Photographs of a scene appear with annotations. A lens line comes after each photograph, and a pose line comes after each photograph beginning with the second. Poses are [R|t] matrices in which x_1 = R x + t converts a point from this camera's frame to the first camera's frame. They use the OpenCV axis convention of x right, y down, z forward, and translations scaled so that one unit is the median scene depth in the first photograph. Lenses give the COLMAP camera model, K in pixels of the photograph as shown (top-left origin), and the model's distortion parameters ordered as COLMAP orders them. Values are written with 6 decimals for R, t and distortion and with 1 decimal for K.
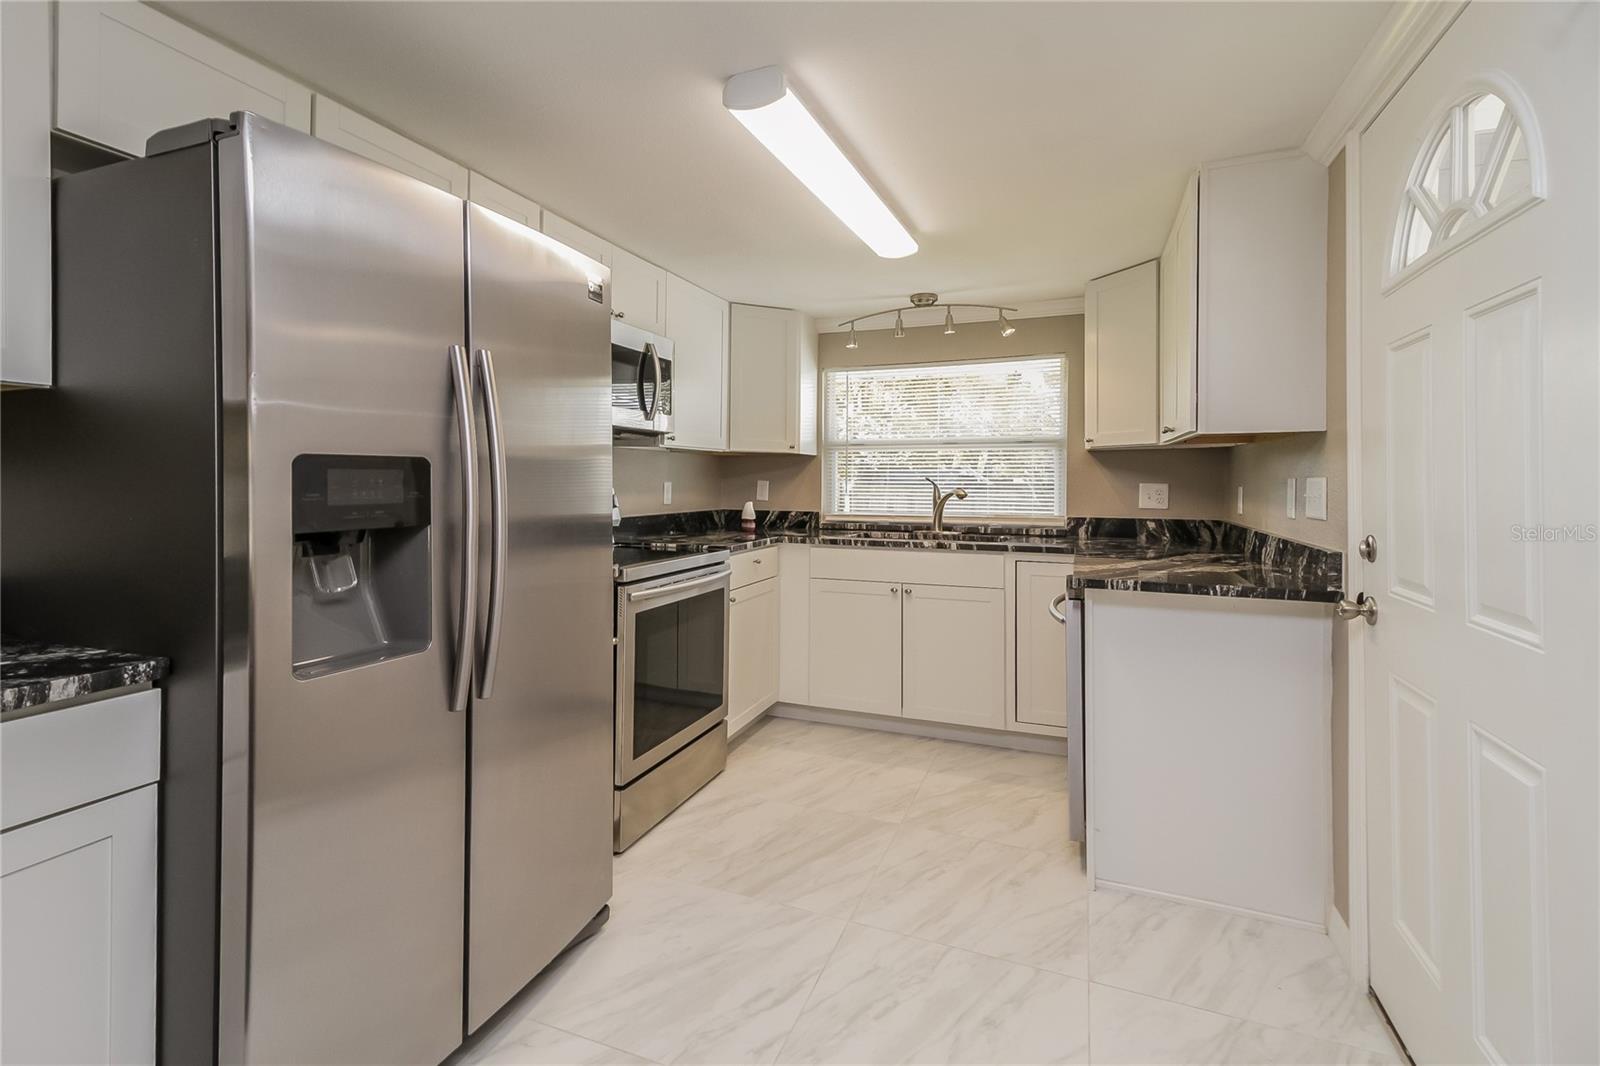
lens RADIAL K [[750.8, 0, 805.5], [0, 750.8, 478.5], [0, 0, 1]] dist [0.024614, -0.011942]
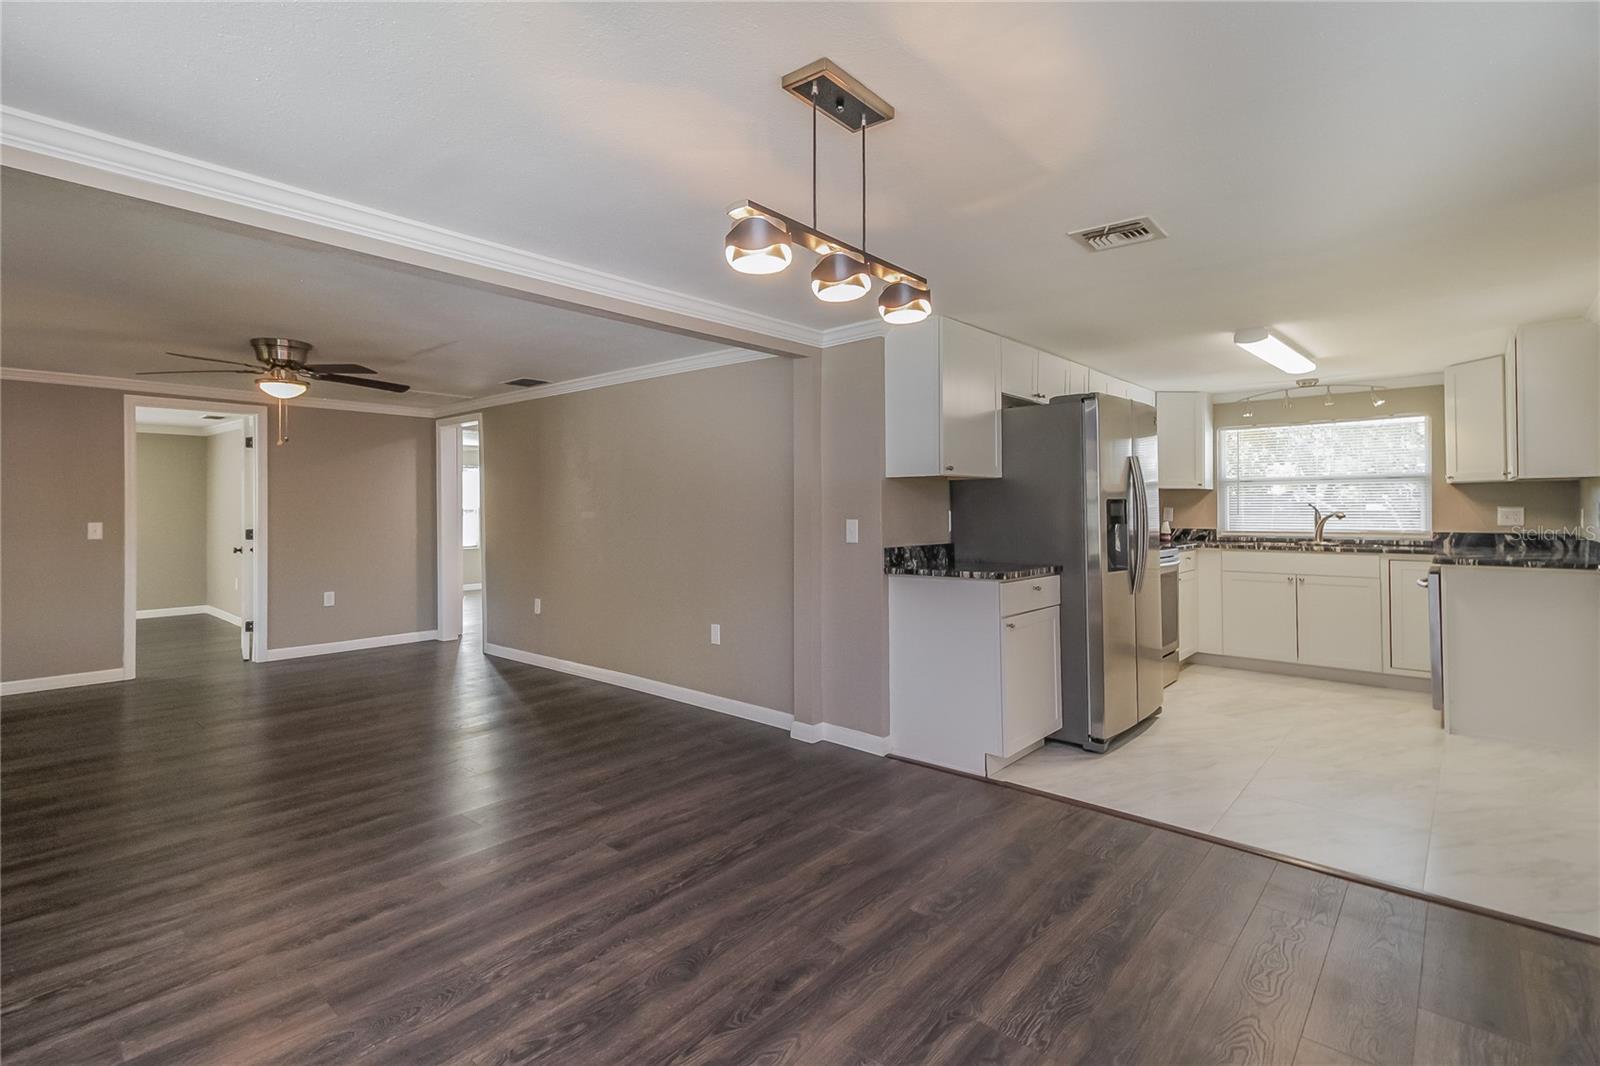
lens RADIAL K [[749.7, 0, 795.0], [0, 749.7, 500.6], [0, 0, 1]] dist [0.022179, -0.013103]
pose [[0.930124, -0.011636, -0.367061, -0.235730], [0.008360, 0.999910, -0.010514, -0.001576], [0.367150, 0.006711, 0.930137, -0.737321]]
